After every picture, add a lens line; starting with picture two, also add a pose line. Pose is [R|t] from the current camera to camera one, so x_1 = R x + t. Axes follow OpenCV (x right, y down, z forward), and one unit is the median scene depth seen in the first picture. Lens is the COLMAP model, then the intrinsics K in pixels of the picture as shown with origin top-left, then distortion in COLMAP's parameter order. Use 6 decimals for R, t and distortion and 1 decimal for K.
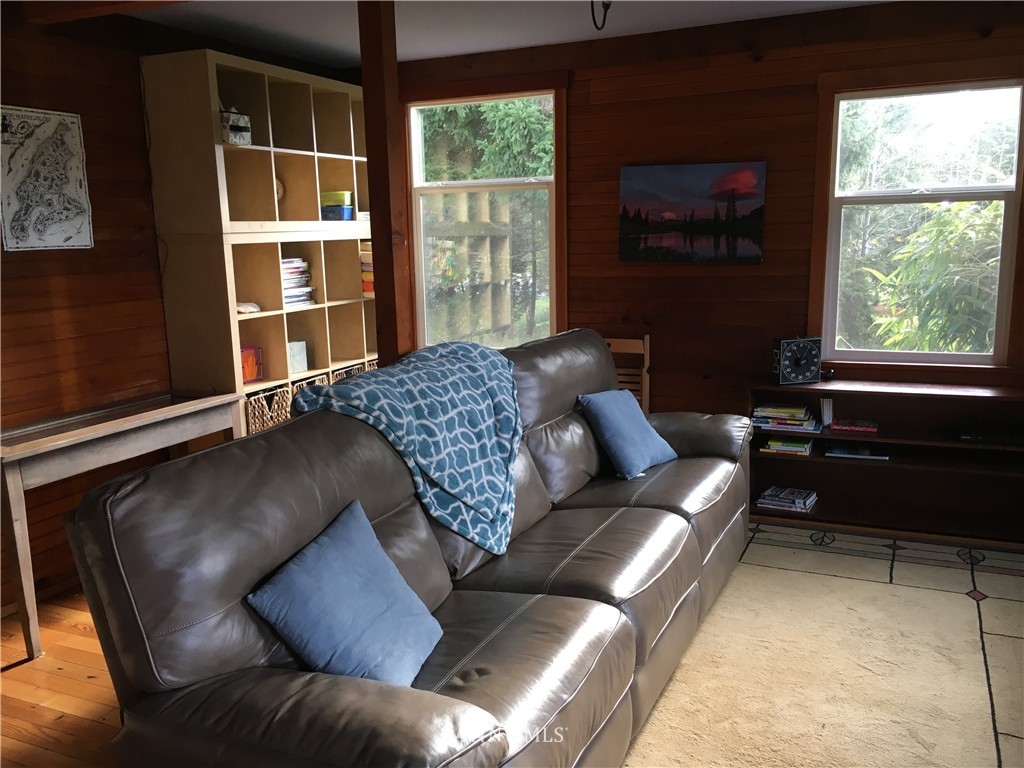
lens RADIAL K [[860.8, 0, 512.0], [0, 860.8, 384.0], [0, 0, 1]] dist [0.092866, -0.130786]
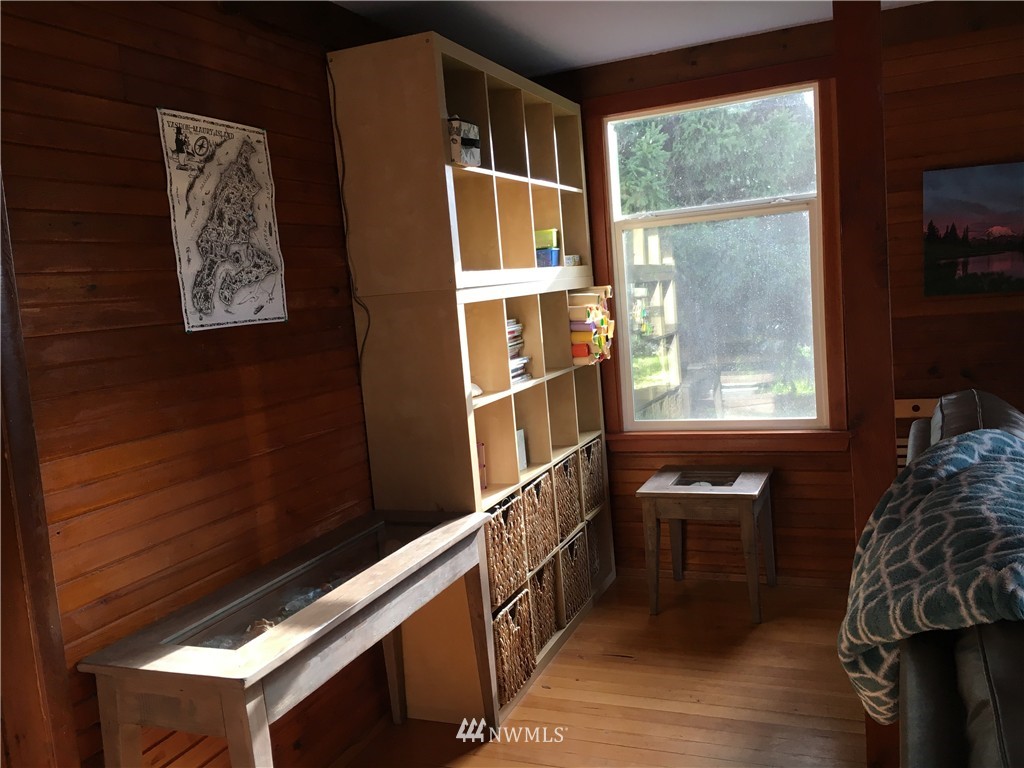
lens RADIAL K [[860.8, 0, 512.0], [0, 860.8, 384.0], [0, 0, 1]] dist [0.092866, -0.130786]
pose [[0.997894, -0.062898, 0.015841, -0.300569], [0.063791, 0.995900, -0.064146, -0.047855], [-0.011741, 0.065022, 0.997815, 0.301212]]
